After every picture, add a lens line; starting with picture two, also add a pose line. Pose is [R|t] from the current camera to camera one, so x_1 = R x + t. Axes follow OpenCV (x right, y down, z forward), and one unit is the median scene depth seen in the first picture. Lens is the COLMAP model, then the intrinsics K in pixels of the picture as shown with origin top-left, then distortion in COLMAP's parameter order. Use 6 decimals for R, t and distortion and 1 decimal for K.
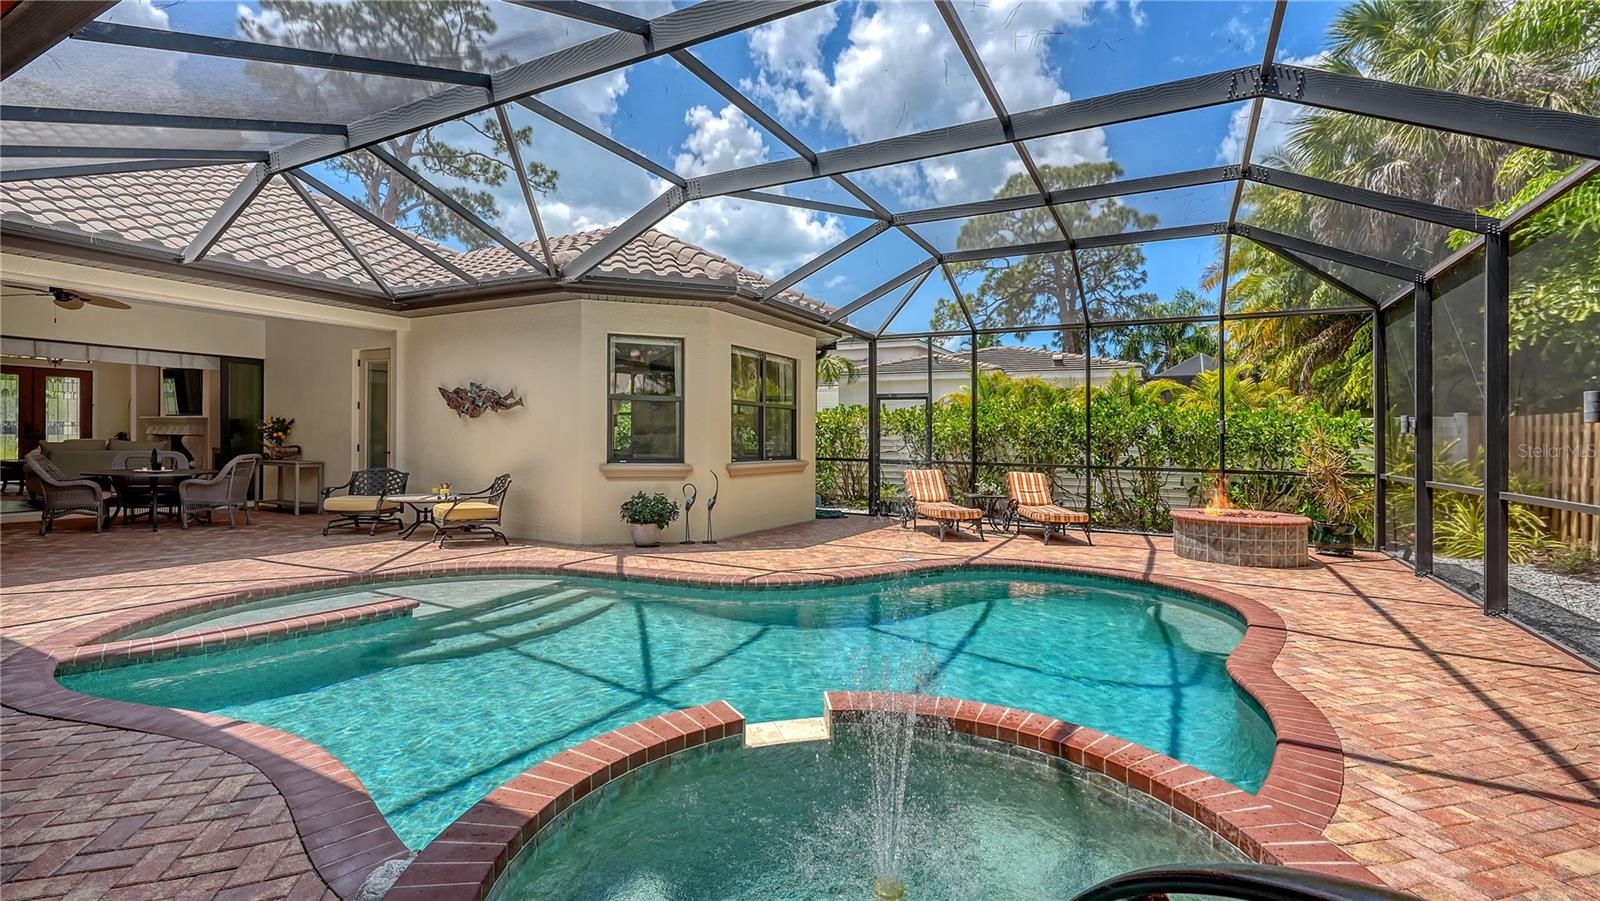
lens RADIAL K [[697.1, 0, 802.9], [0, 697.1, 427.9], [0, 0, 1]] dist [-0.000584, -0.000057]
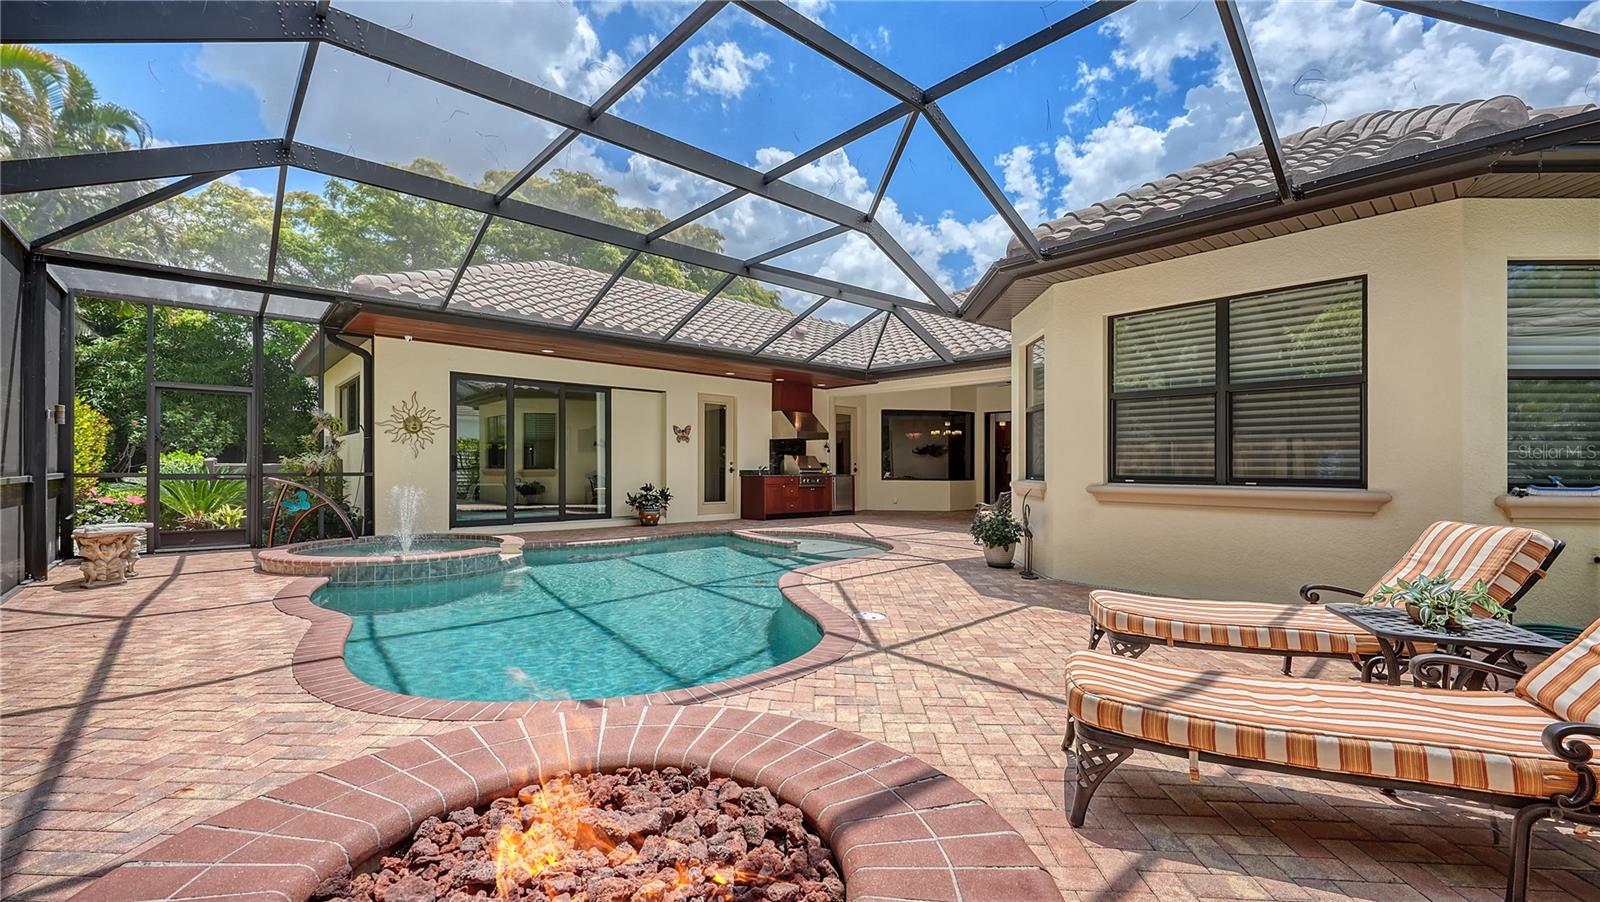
lens RADIAL K [[648.1, 0, 796.5], [0, 648.1, 455.8], [0, 0, 1]] dist [0.001605, 0.000098]
pose [[-0.338128, -0.031886, -0.940560, 0.640767], [0.001290, 0.999409, -0.034345, 0.045775], [0.941099, -0.012827, -0.337887, 0.956583]]
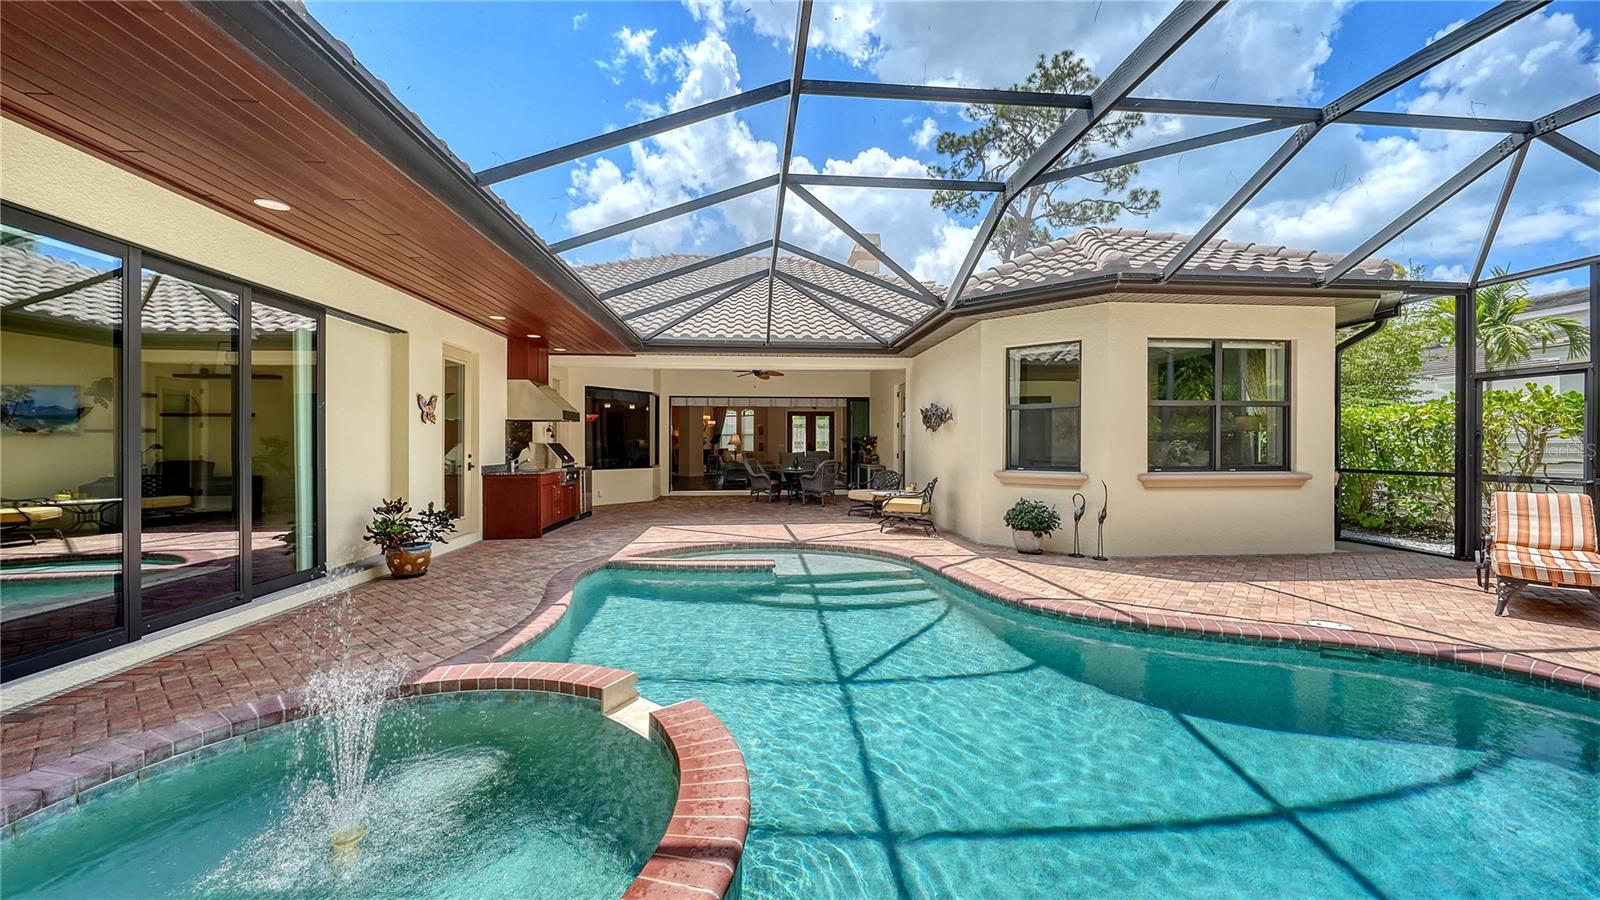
lens RADIAL K [[592.4, 0, 803.0], [0, 592.4, 444.9], [0, 0, 1]] dist [-0.002108, -0.000201]
pose [[0.548147, -0.015316, -0.836242, 0.290438], [0.021922, 0.999752, -0.003941, 0.008775], [0.836095, -0.016172, 0.548347, 0.237462]]
